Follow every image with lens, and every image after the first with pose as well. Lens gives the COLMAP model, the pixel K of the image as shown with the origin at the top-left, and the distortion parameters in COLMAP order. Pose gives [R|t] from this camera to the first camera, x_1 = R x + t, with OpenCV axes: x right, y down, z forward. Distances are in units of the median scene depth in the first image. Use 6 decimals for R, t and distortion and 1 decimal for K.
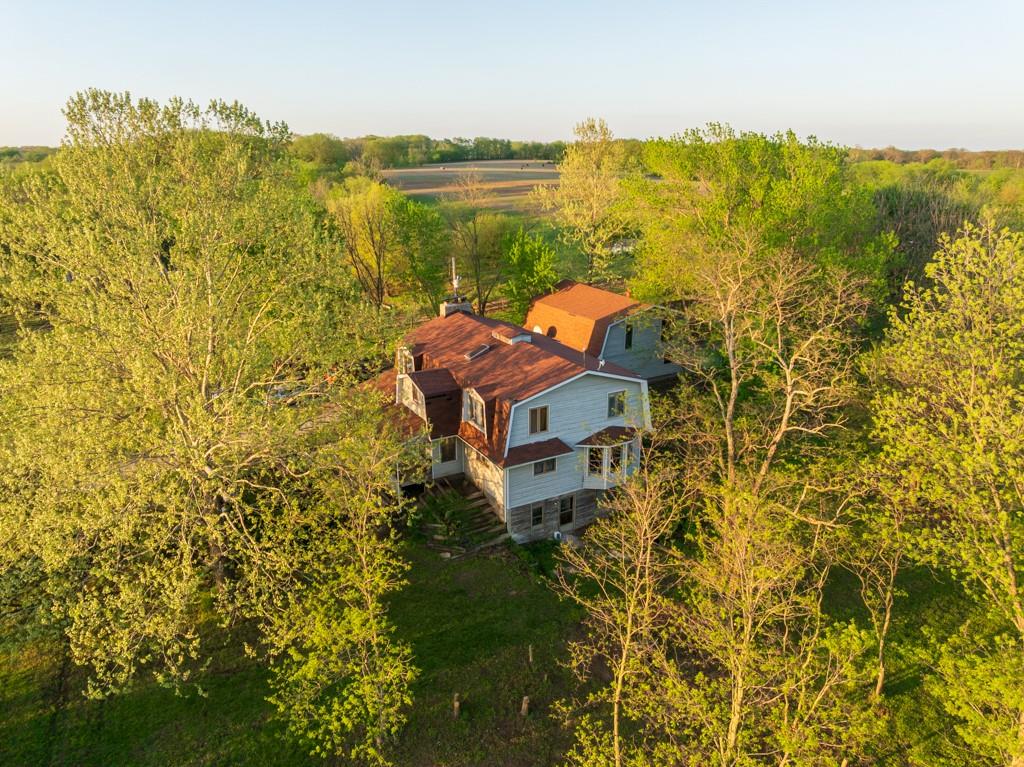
lens RADIAL K [[721.0, 0, 512.8], [0, 721.0, 381.7], [0, 0, 1]] dist [-0.035905, -0.007492]
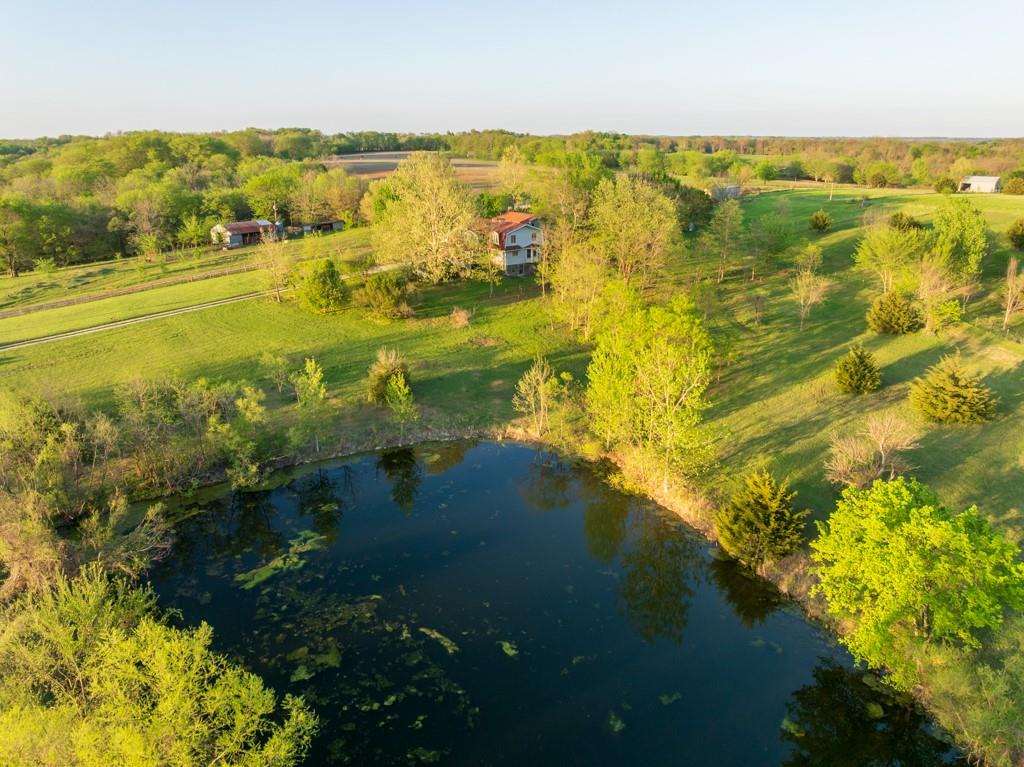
lens RADIAL K [[721.0, 0, 512.8], [0, 721.0, 381.7], [0, 0, 1]] dist [-0.035905, -0.007492]
pose [[0.984221, -0.063944, 0.164988, -0.450701], [0.061213, 0.997891, 0.021590, 0.512266], [-0.166020, -0.011150, 0.986059, -1.889254]]
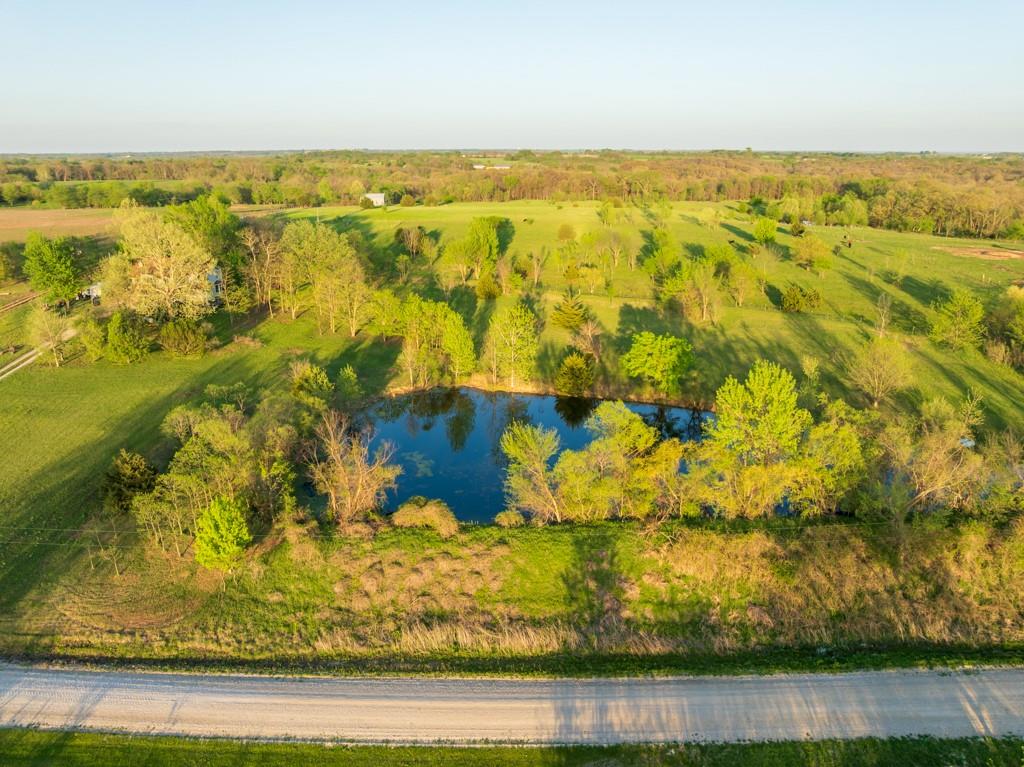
lens RADIAL K [[721.0, 0, 512.8], [0, 721.0, 381.7], [0, 0, 1]] dist [-0.035905, -0.007492]
pose [[0.475347, -0.274940, 0.835735, -2.116933], [0.272241, 0.949261, 0.157443, 0.342769], [-0.836618, 0.152681, 0.526079, -1.971808]]
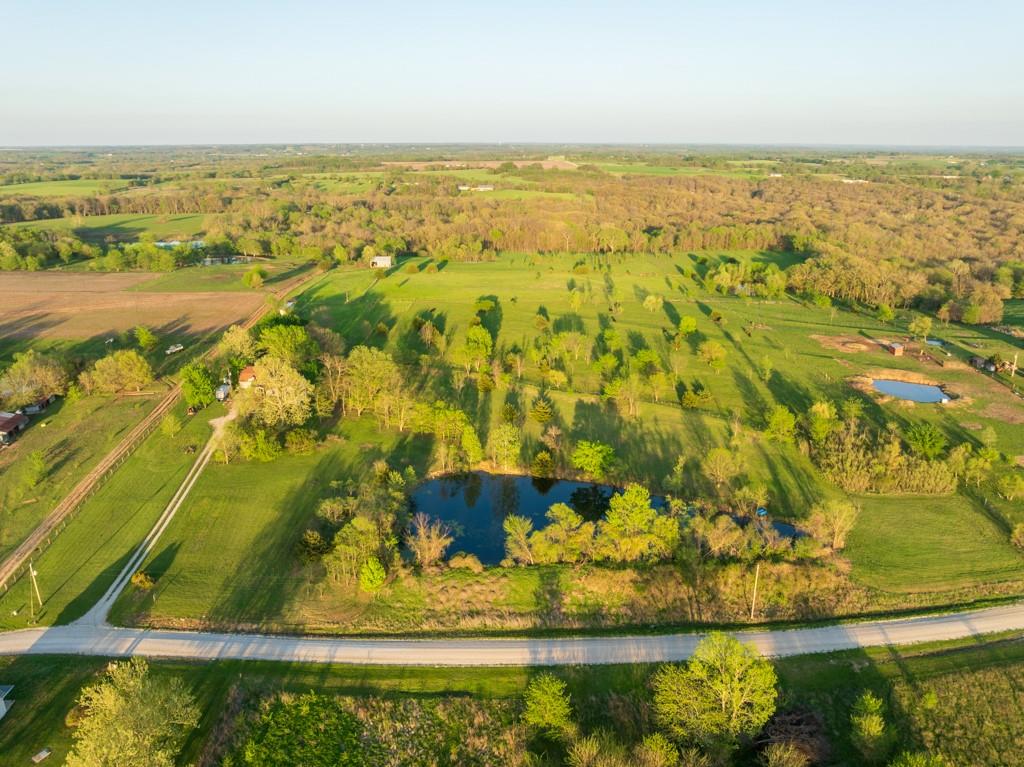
lens RADIAL K [[721.0, 0, 512.8], [0, 721.0, 381.7], [0, 0, 1]] dist [-0.035905, -0.007492]
pose [[0.452725, -0.286997, 0.844200, -3.351733], [0.272591, 0.946003, 0.175422, -0.453368], [-0.848961, 0.150703, 0.506512, -2.857413]]
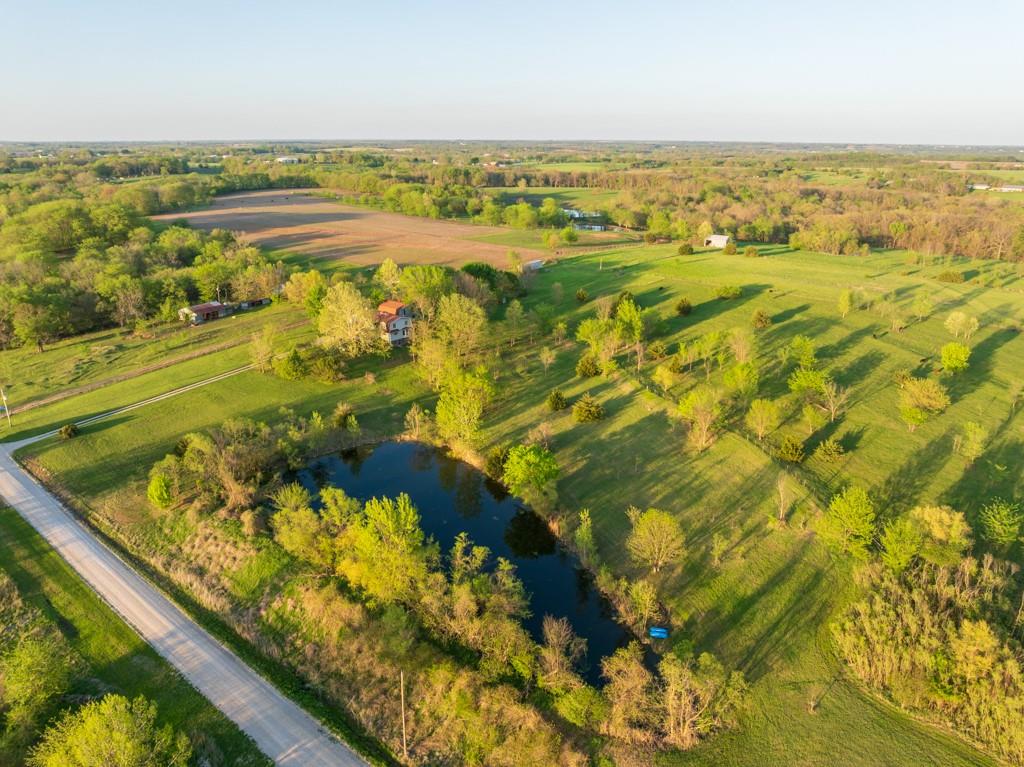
lens RADIAL K [[719.7, 0, 512.0], [0, 719.7, 383.5], [0, 0, 1]] dist [-0.044886, 0.008620]
pose [[0.934214, -0.116686, 0.337089, -0.868602], [0.109968, 0.993169, 0.039026, 0.312179], [-0.339340, 0.000610, 0.940664, -3.856114]]
